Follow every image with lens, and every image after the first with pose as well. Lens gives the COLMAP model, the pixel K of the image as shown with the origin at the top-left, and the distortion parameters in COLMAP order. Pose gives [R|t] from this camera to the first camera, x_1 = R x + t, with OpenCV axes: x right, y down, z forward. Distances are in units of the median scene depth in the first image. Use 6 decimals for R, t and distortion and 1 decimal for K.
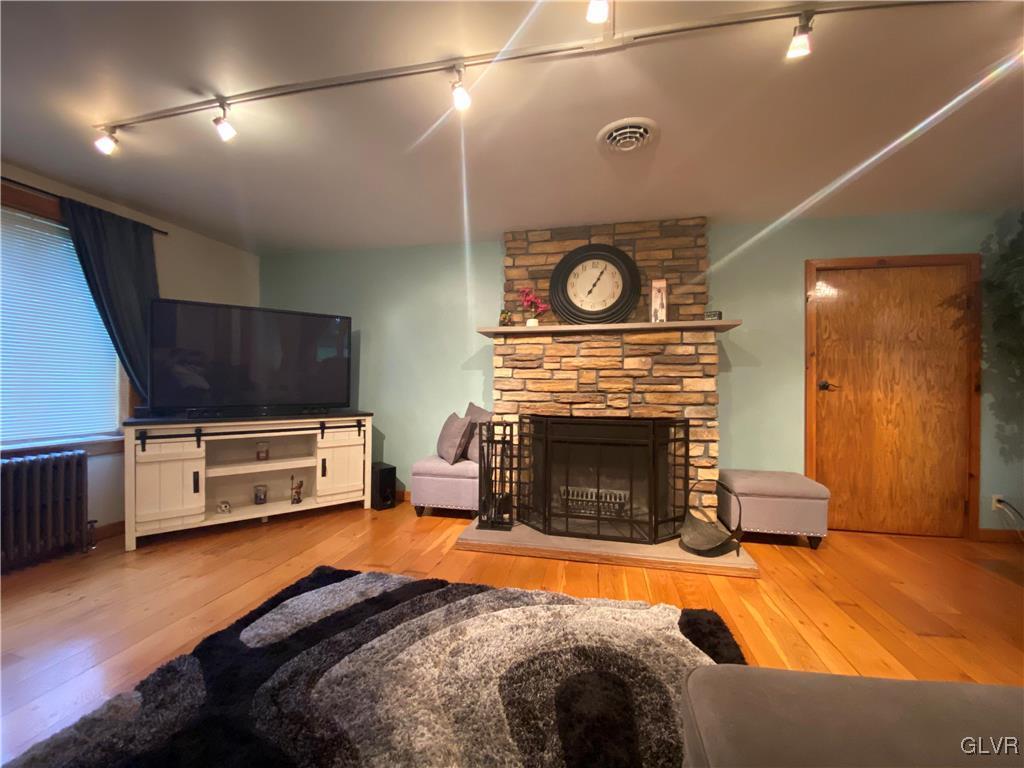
lens RADIAL K [[412.1, 0, 508.1], [0, 412.1, 388.9], [0, 0, 1]] dist [-0.000149, -0.009125]
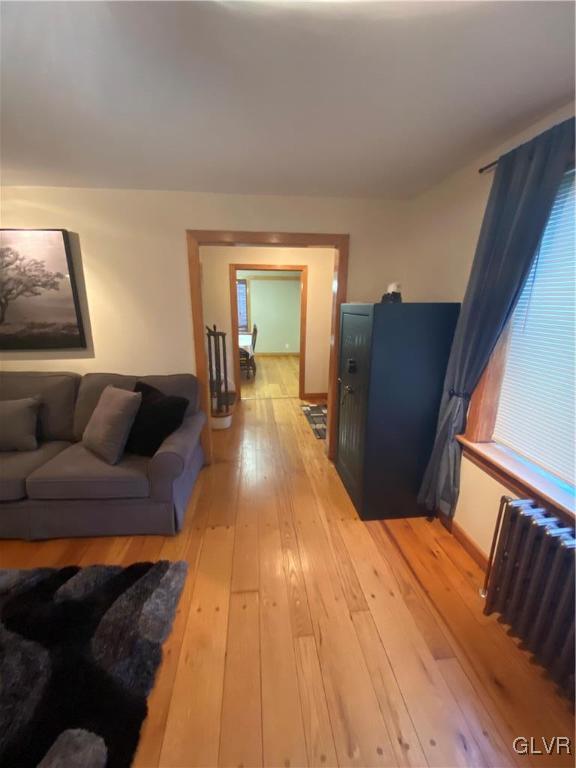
lens RADIAL K [[309.1, 0, 290.8], [0, 309.1, 385.2], [0, 0, 1]] dist [-0.000149, -0.009125]
pose [[-0.948419, 0.068917, -0.309438, -0.519226], [-0.010915, 0.968407, 0.249135, -0.148948], [0.316832, 0.239662, -0.917704, 0.888403]]
